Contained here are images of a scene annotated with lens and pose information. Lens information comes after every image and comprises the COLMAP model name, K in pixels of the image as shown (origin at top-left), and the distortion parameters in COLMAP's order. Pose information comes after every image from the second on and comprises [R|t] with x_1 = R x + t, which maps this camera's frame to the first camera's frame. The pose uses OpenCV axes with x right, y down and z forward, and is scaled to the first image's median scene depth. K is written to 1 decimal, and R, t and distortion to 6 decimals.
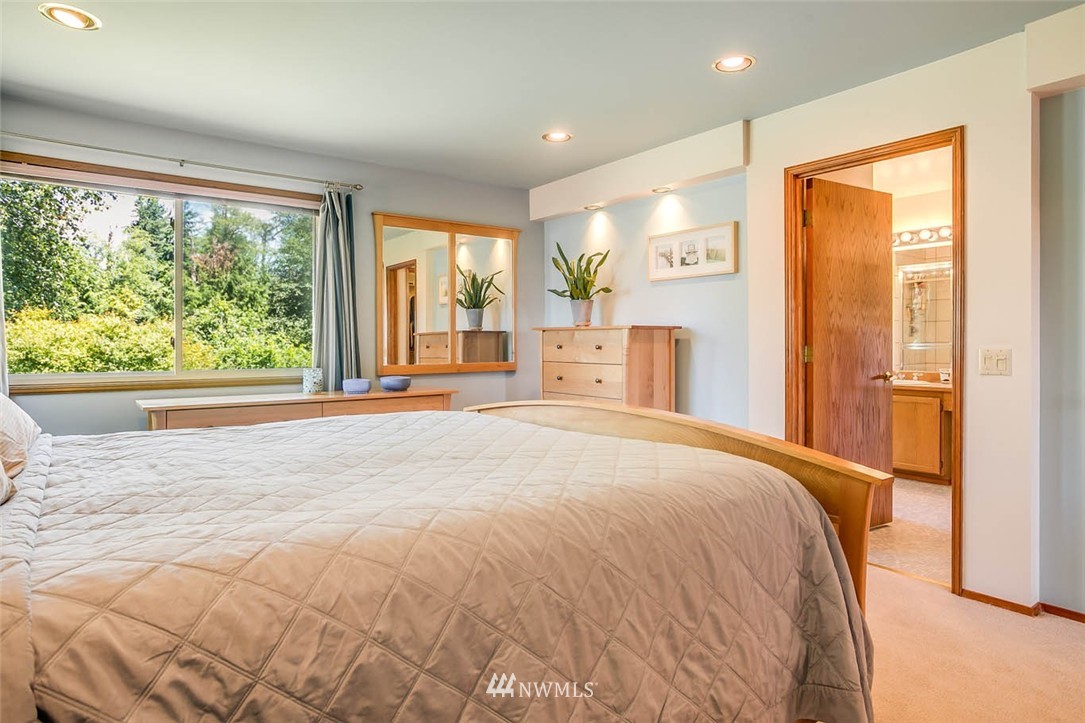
lens RADIAL K [[615.3, 0, 544.8], [0, 615.3, 353.2], [0, 0, 1]] dist [-0.054048, 0.044045]
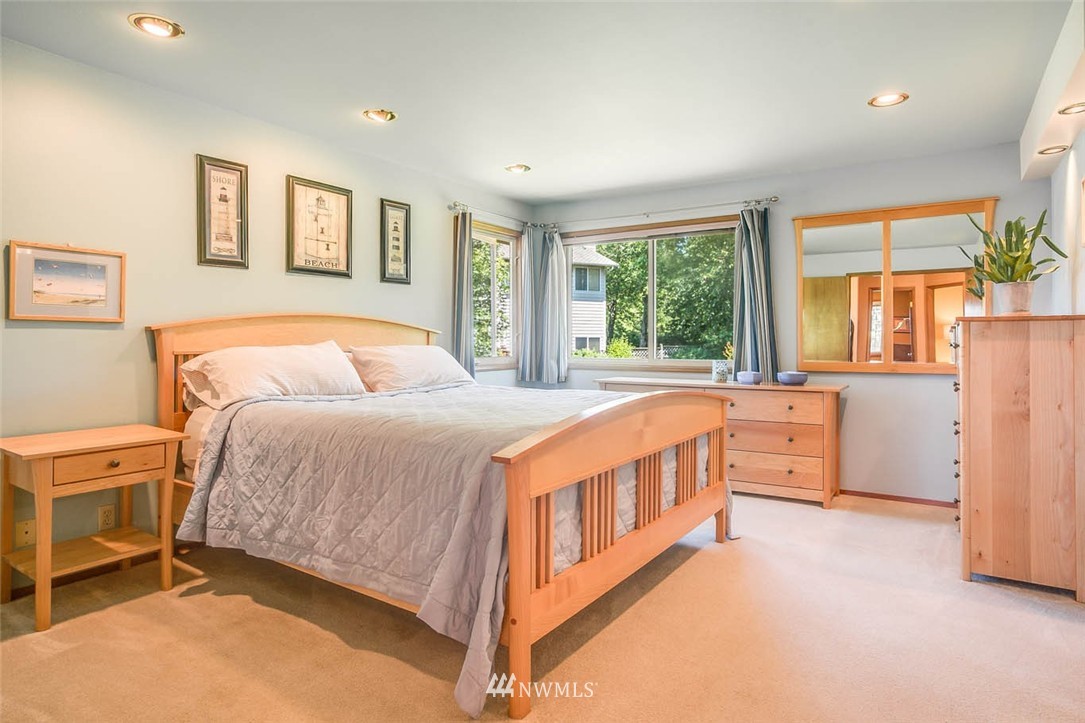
lens RADIAL K [[615.3, 0, 544.8], [0, 615.3, 353.2], [0, 0, 1]] dist [-0.054048, 0.044045]
pose [[0.335001, 0.023346, -0.941928, 0.633560], [-0.009896, 0.999725, 0.021259, -0.012394], [0.942166, 0.002200, 0.335140, 0.253059]]
